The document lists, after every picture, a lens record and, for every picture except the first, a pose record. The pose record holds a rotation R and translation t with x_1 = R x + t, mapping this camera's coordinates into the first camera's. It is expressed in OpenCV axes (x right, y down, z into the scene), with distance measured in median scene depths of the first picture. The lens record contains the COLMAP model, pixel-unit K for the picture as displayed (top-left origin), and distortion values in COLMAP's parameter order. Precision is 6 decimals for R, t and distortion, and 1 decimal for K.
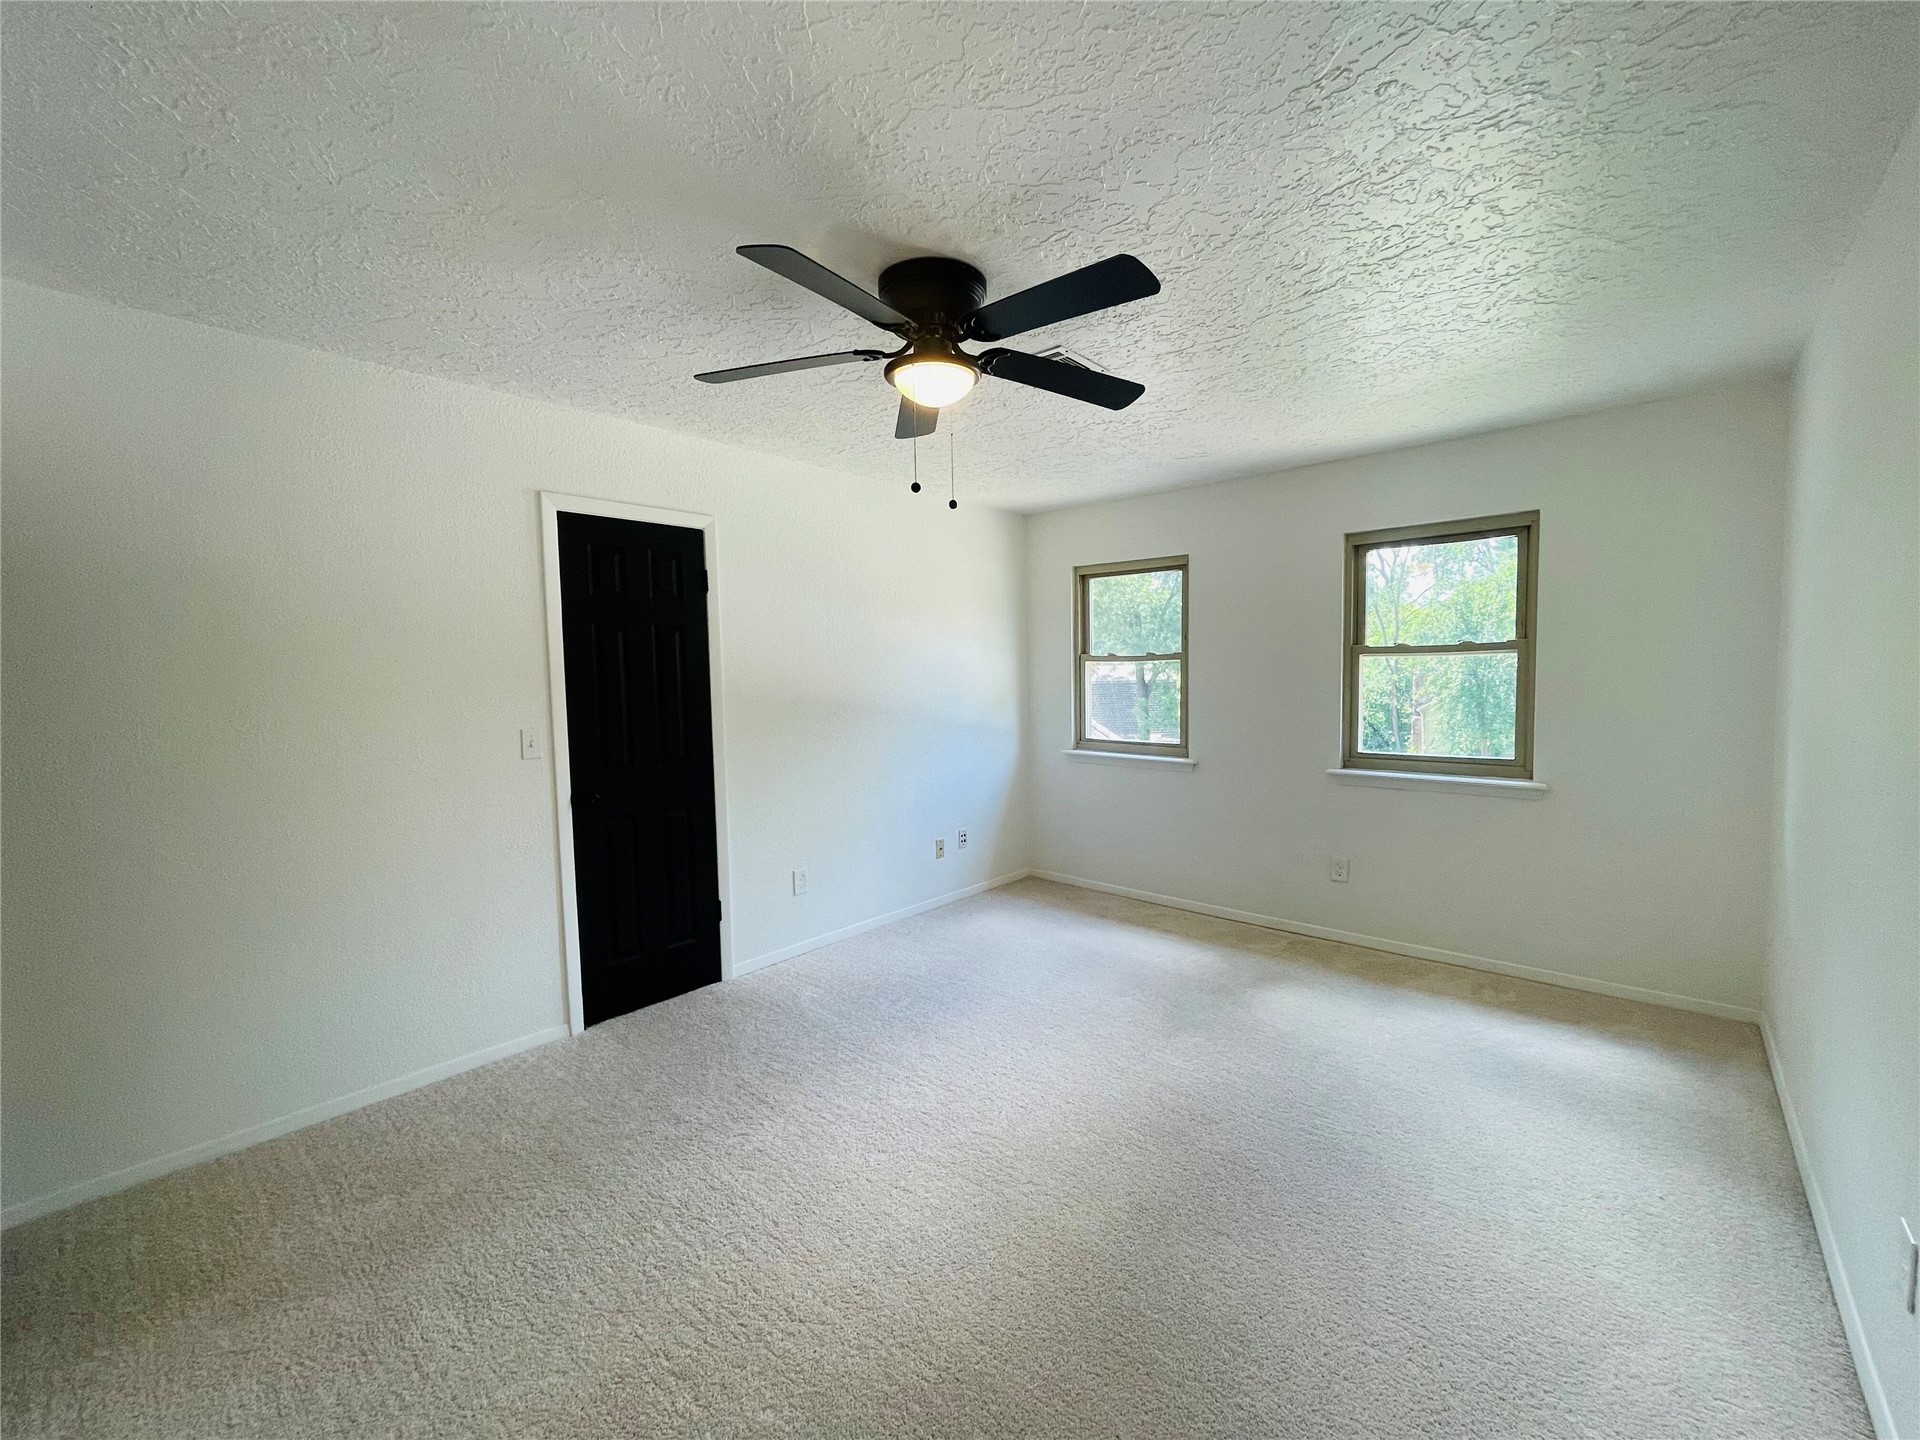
lens RADIAL K [[822.9, 0, 958.5], [0, 822.9, 719.5], [0, 0, 1]] dist [0.000135, -0.000139]
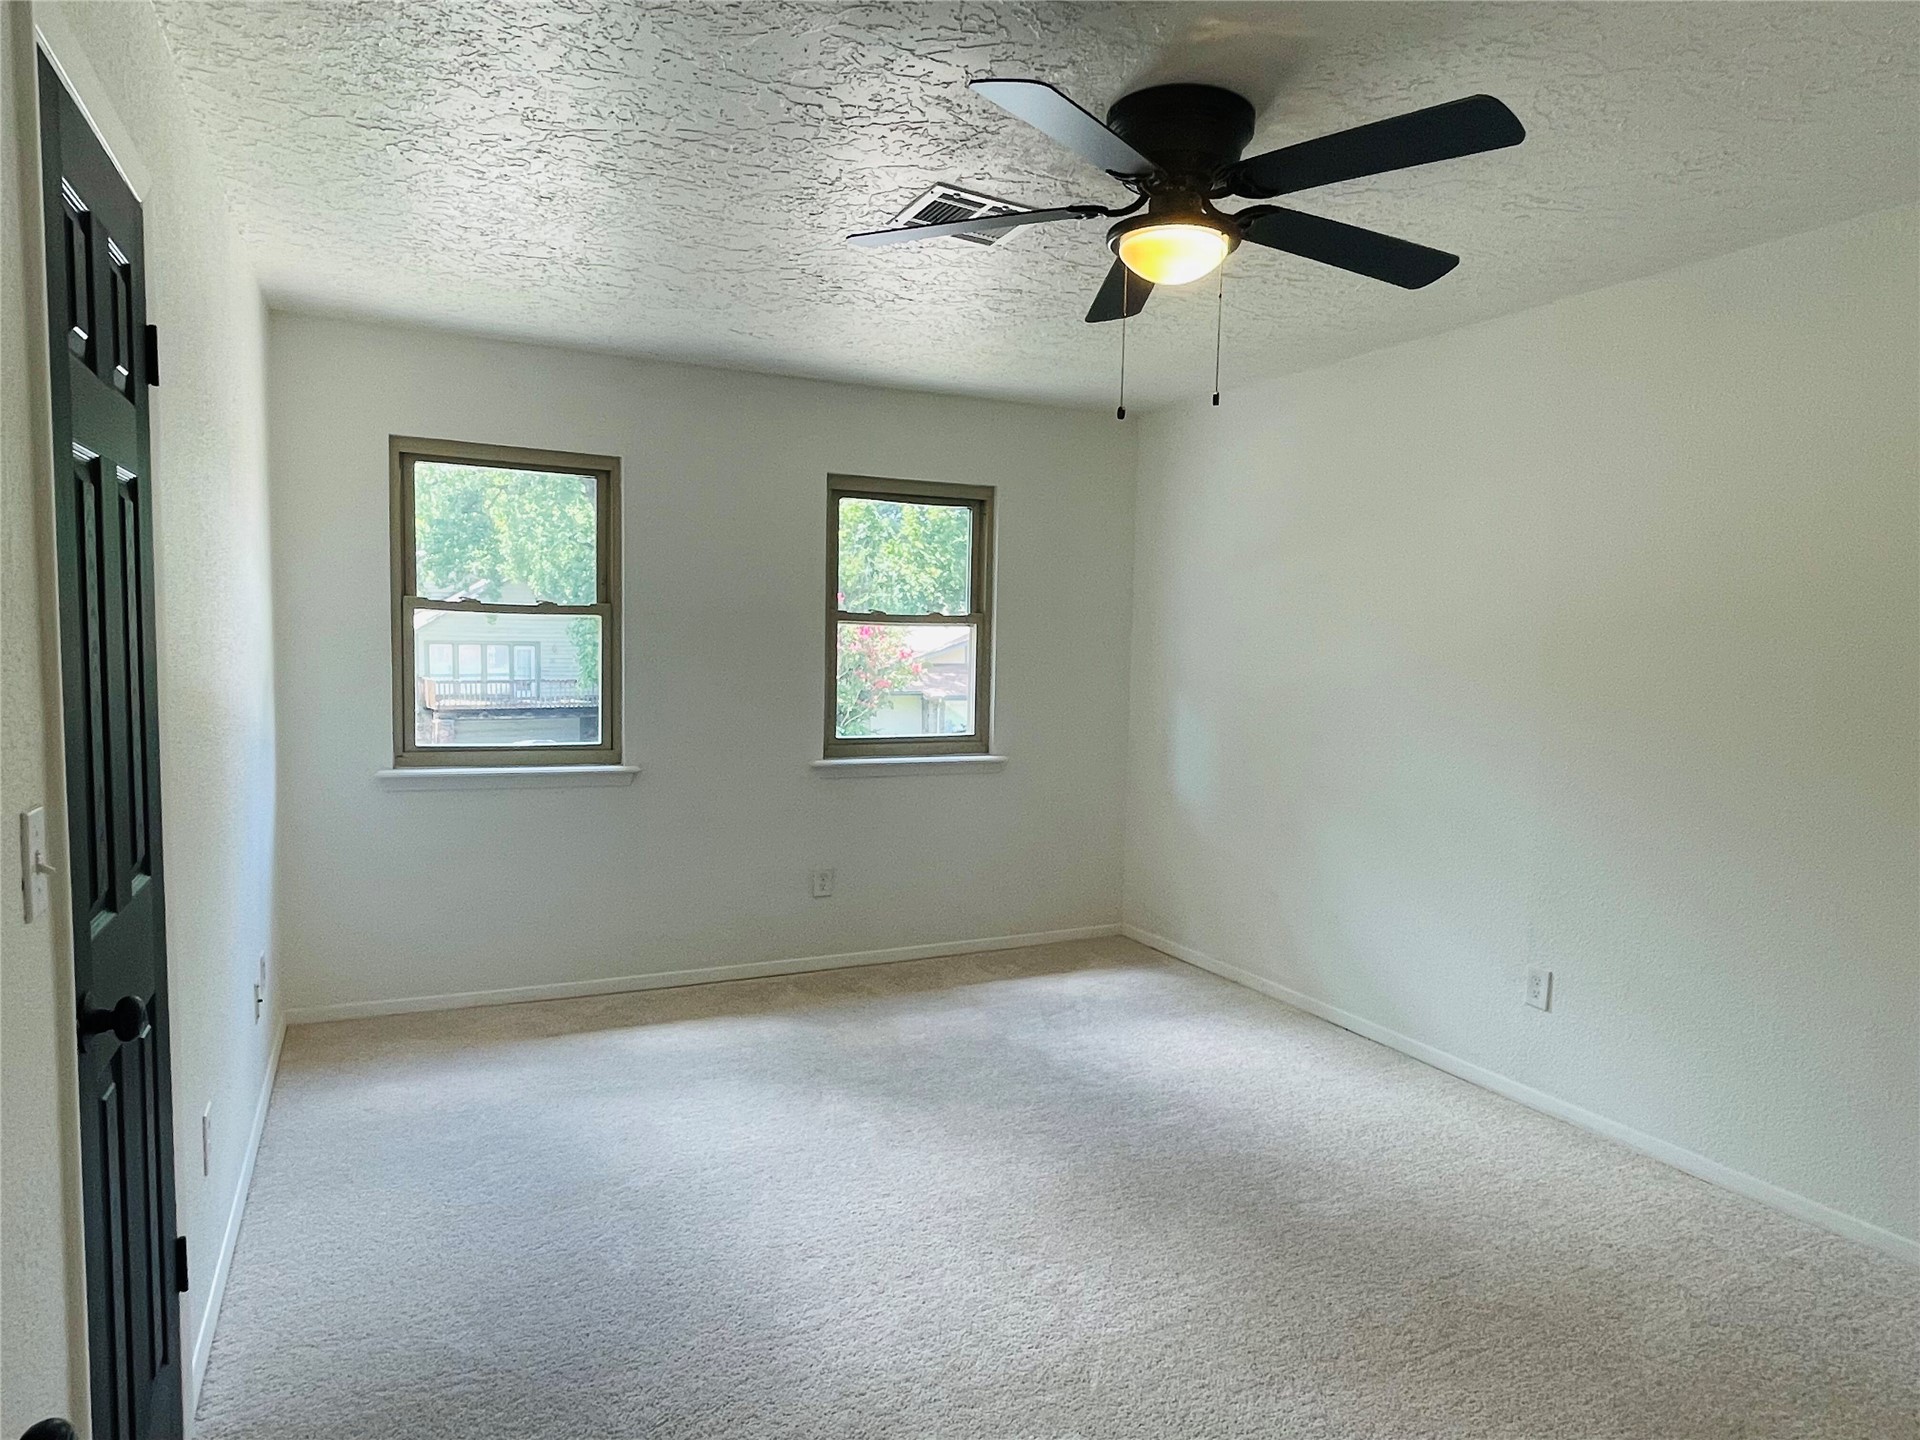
lens RADIAL K [[1140.4, 0, 959.6], [0, 1140.4, 719.3], [0, 0, 1]] dist [-0.000407, 0.000116]
pose [[0.353383, -0.043306, 0.934476, -0.565279], [0.026221, 0.998994, 0.036380, -0.018381], [-0.935111, 0.011647, 0.354163, 0.485003]]
